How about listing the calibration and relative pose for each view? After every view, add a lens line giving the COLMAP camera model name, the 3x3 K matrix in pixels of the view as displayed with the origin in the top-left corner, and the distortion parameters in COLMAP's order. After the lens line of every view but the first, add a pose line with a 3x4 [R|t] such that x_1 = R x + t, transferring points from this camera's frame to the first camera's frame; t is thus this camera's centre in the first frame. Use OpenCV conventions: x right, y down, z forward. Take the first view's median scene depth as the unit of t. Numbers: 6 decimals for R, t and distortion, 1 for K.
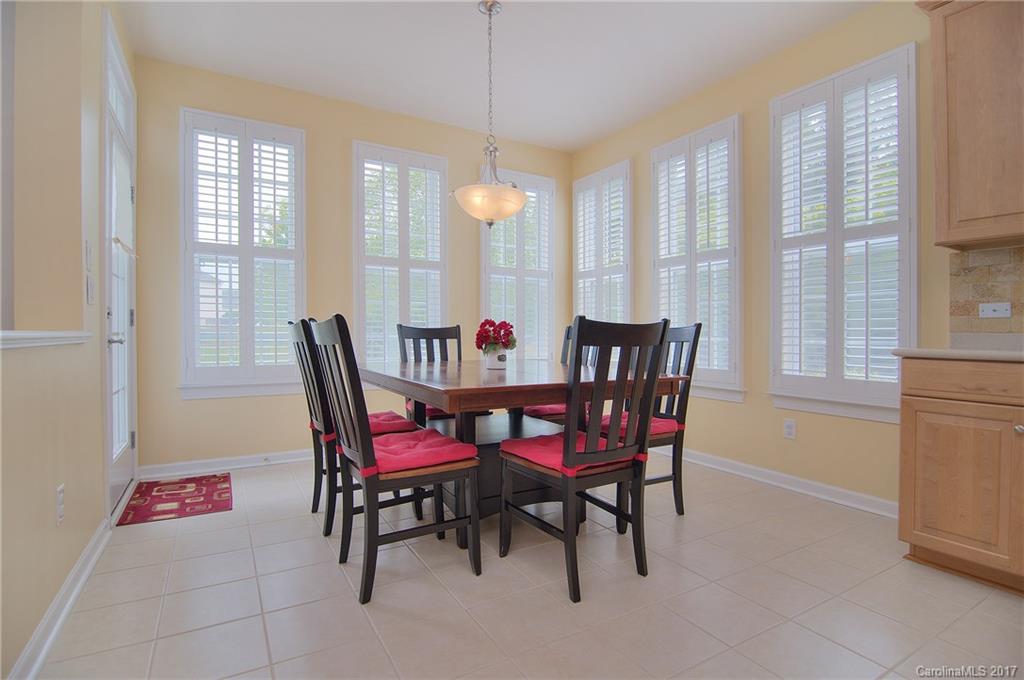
lens RADIAL K [[498.0, 0, 513.7], [0, 498.0, 340.2], [0, 0, 1]] dist [-0.018780, -0.001188]
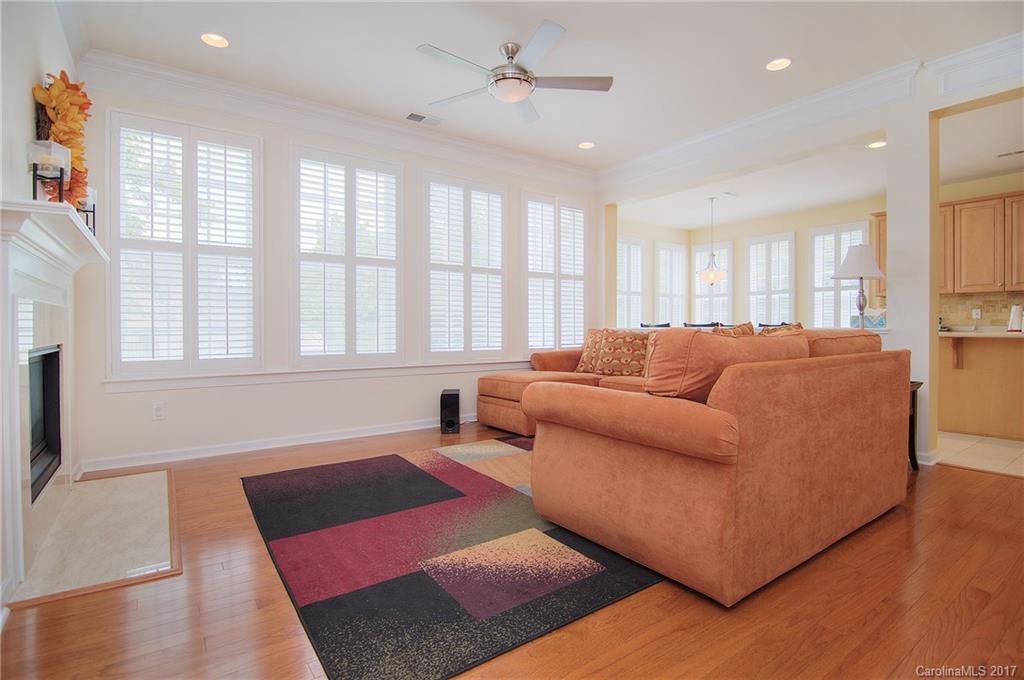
lens RADIAL K [[498.0, 0, 513.7], [0, 498.0, 340.2], [0, 0, 1]] dist [-0.018780, -0.001188]
pose [[0.996425, -0.008055, 0.084097, -1.063915], [0.006922, 0.999881, 0.013754, 0.010030], [-0.084197, -0.013123, 0.996363, -1.214518]]
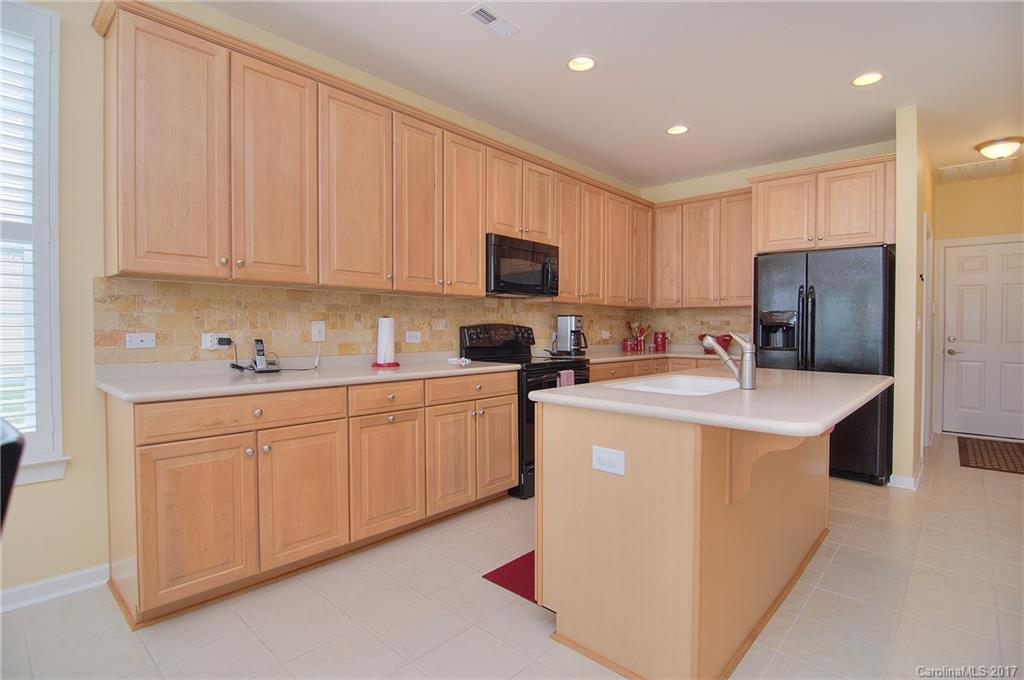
lens RADIAL K [[498.0, 0, 513.7], [0, 498.0, 340.2], [0, 0, 1]] dist [-0.018780, -0.001188]
pose [[-0.284867, -0.031190, 0.958059, -0.140165], [0.004119, 0.999421, 0.033761, -0.064240], [-0.958558, 0.013564, -0.284574, 0.381557]]
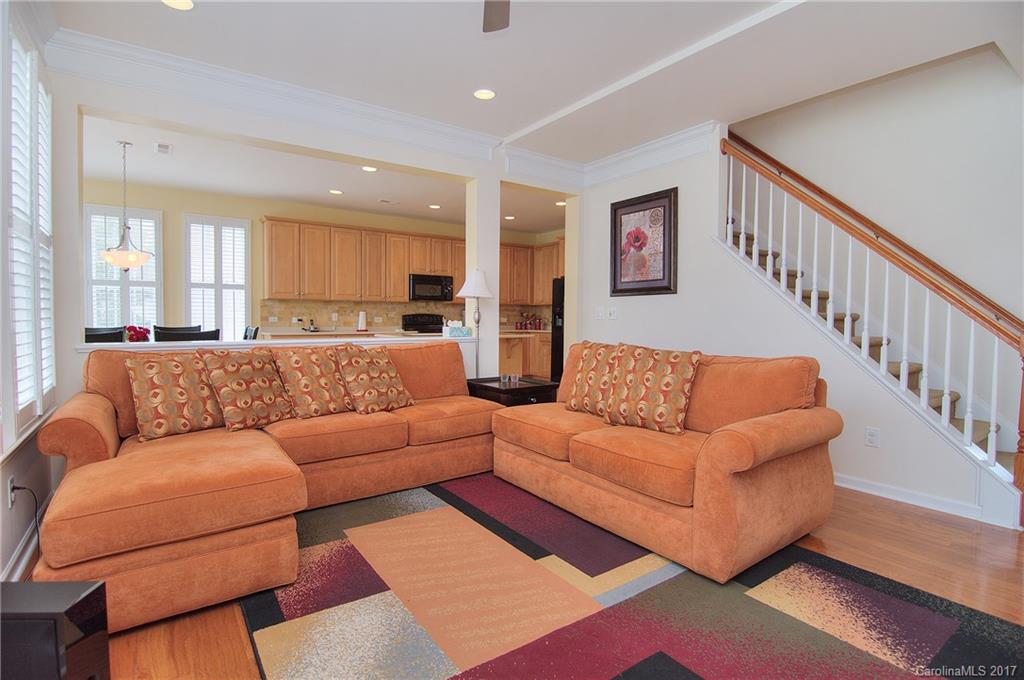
lens RADIAL K [[501.2, 0, 509.7], [0, 501.2, 332.8], [0, 0, 1]] dist [-0.004339, -0.001177]
pose [[-0.081869, -0.038867, 0.995885, -1.576140], [0.004426, 0.999215, 0.039361, -0.065428], [-0.996633, 0.007630, -0.081632, -0.155845]]
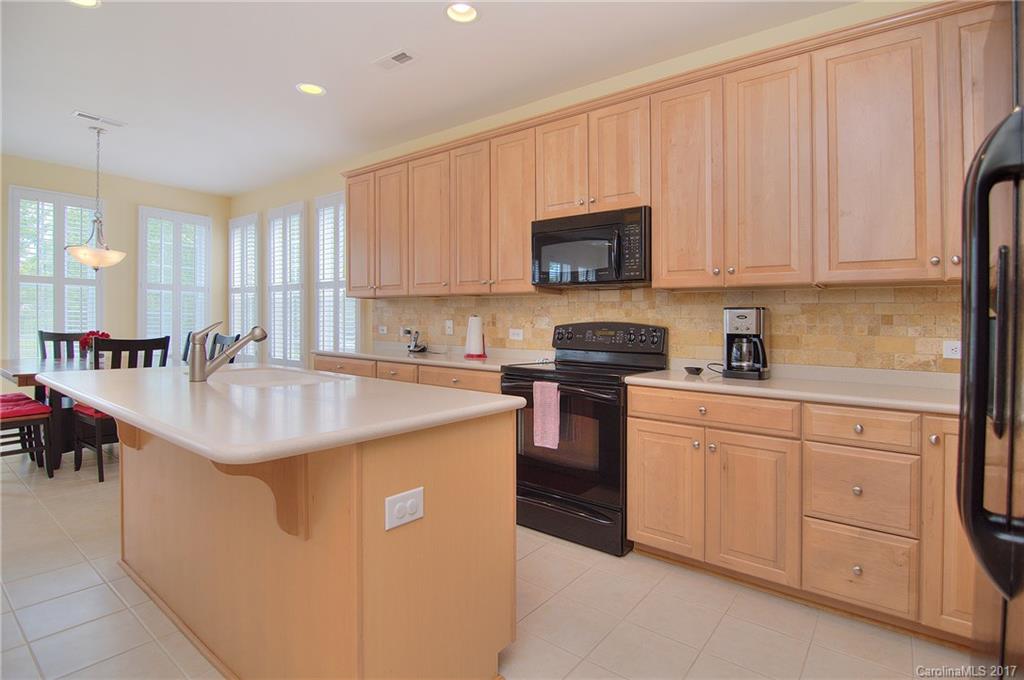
lens RADIAL K [[498.0, 0, 513.7], [0, 498.0, 340.2], [0, 0, 1]] dist [-0.018780, -0.001188]
pose [[0.929643, -0.000545, 0.368461, 0.503038], [-0.008433, 0.999705, 0.022755, -0.048820], [-0.368364, -0.024262, 0.929365, -0.764967]]
